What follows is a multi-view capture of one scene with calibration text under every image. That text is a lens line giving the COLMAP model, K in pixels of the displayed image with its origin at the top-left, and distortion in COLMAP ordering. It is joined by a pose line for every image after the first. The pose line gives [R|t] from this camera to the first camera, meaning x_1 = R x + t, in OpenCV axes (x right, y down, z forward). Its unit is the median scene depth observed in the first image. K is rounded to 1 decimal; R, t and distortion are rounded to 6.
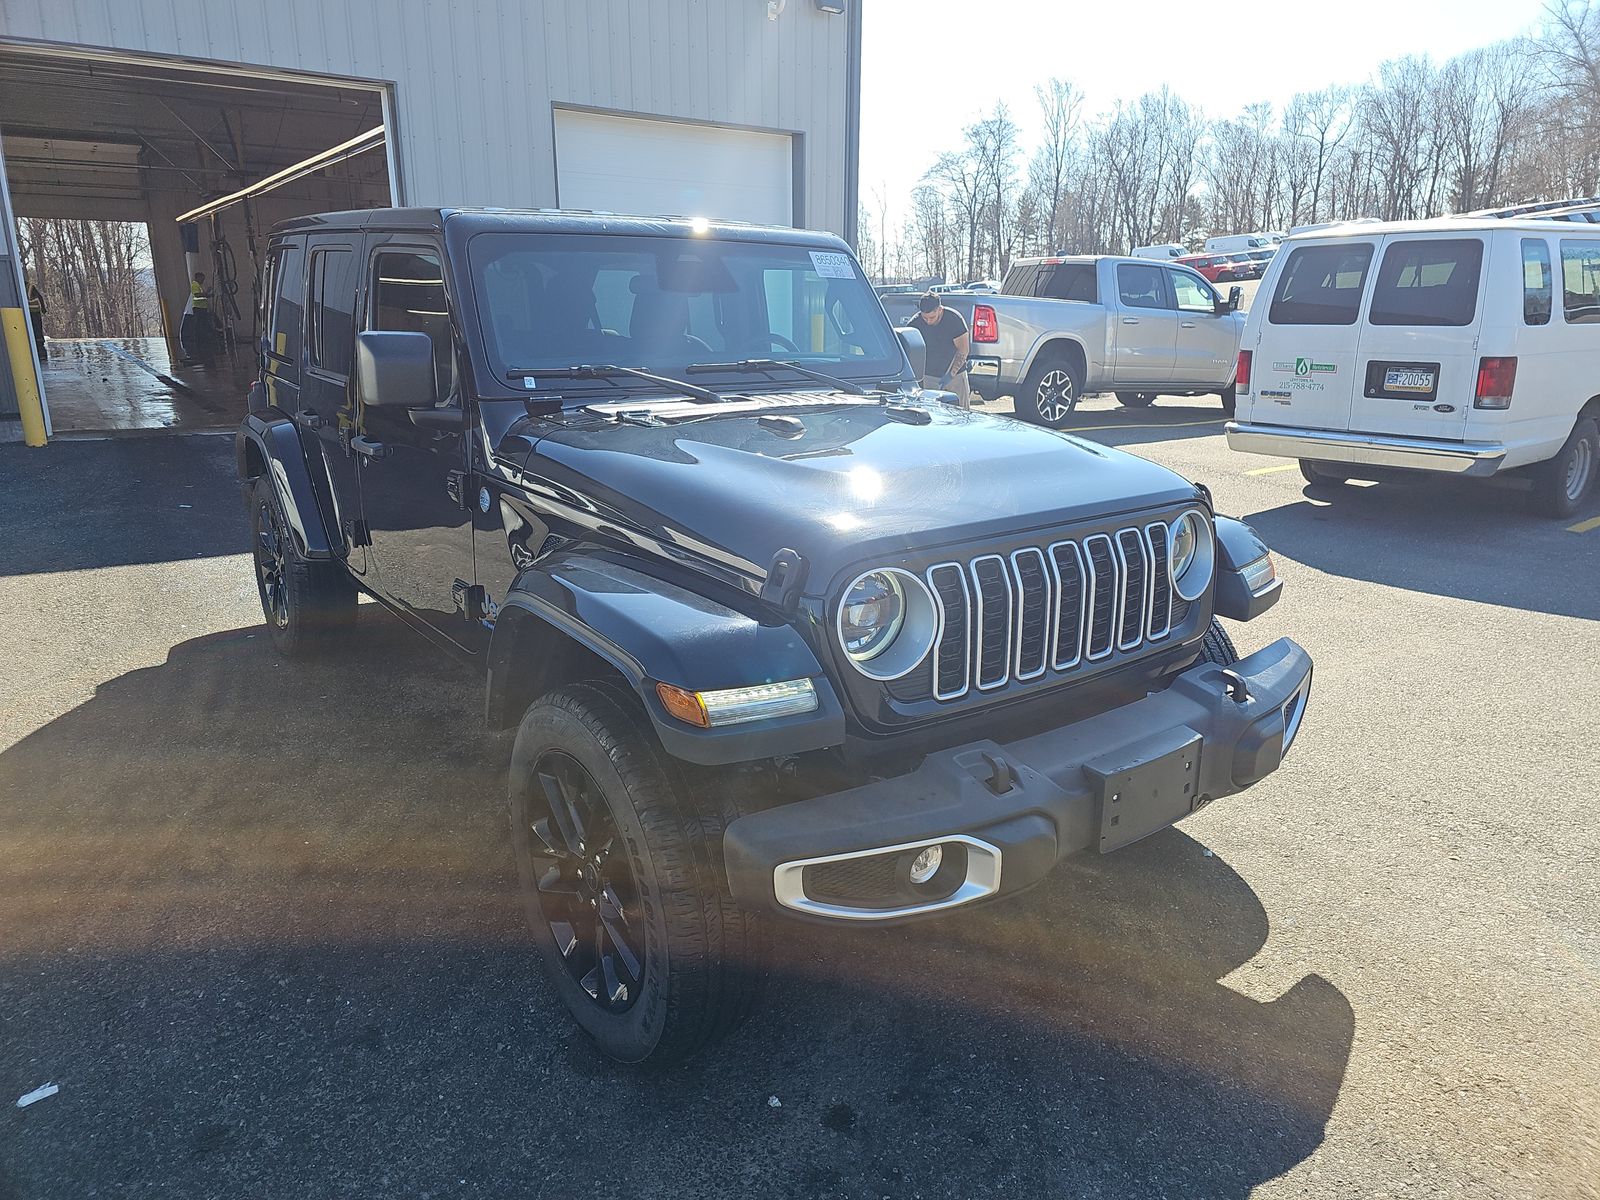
lens RADIAL K [[1142.8, 0, 800.0], [0, 1142.8, 600.0], [0, 0, 1]] dist [0.021305, -0.001850]
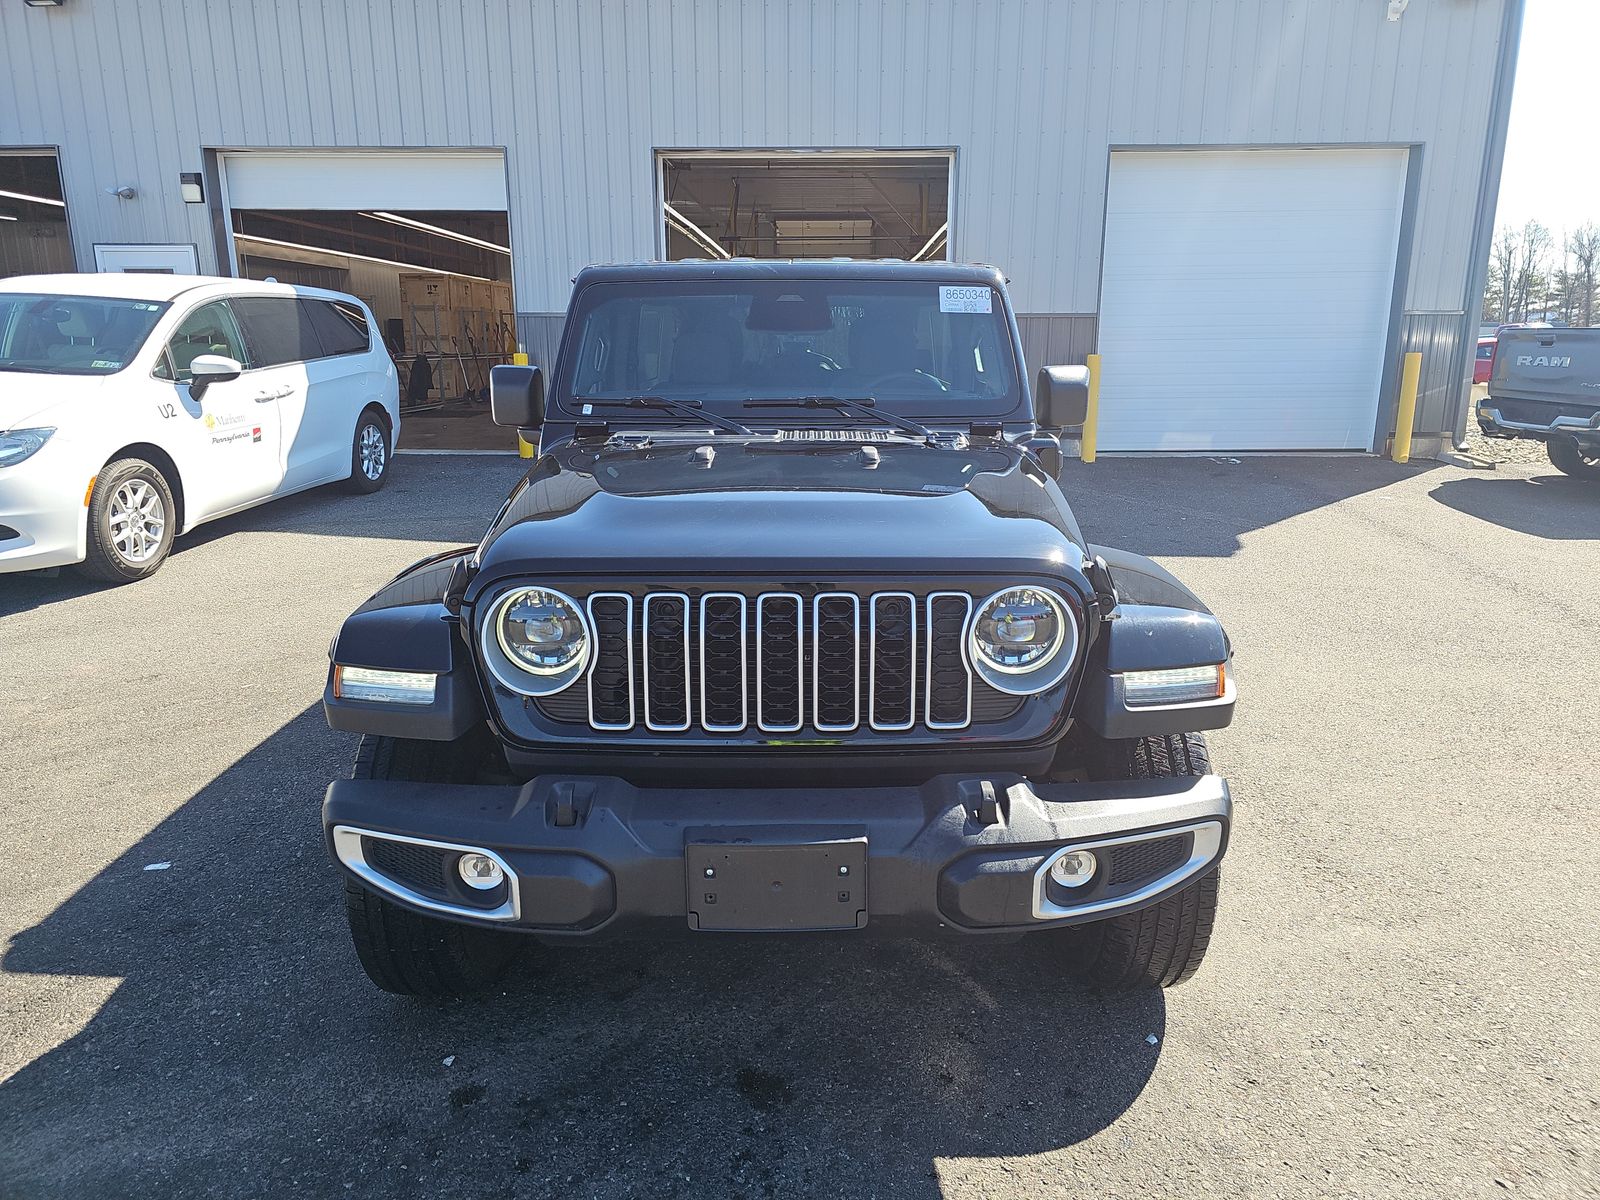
lens RADIAL K [[1124.1, 0, 800.0], [0, 1124.1, 600.0], [0, 0, 1]] dist [0.004819, -0.003159]
pose [[0.775859, 0.129586, -0.617454, 0.652898], [-0.149537, 0.988562, 0.019571, -0.053227], [0.612928, 0.077148, 0.786363, 0.251095]]
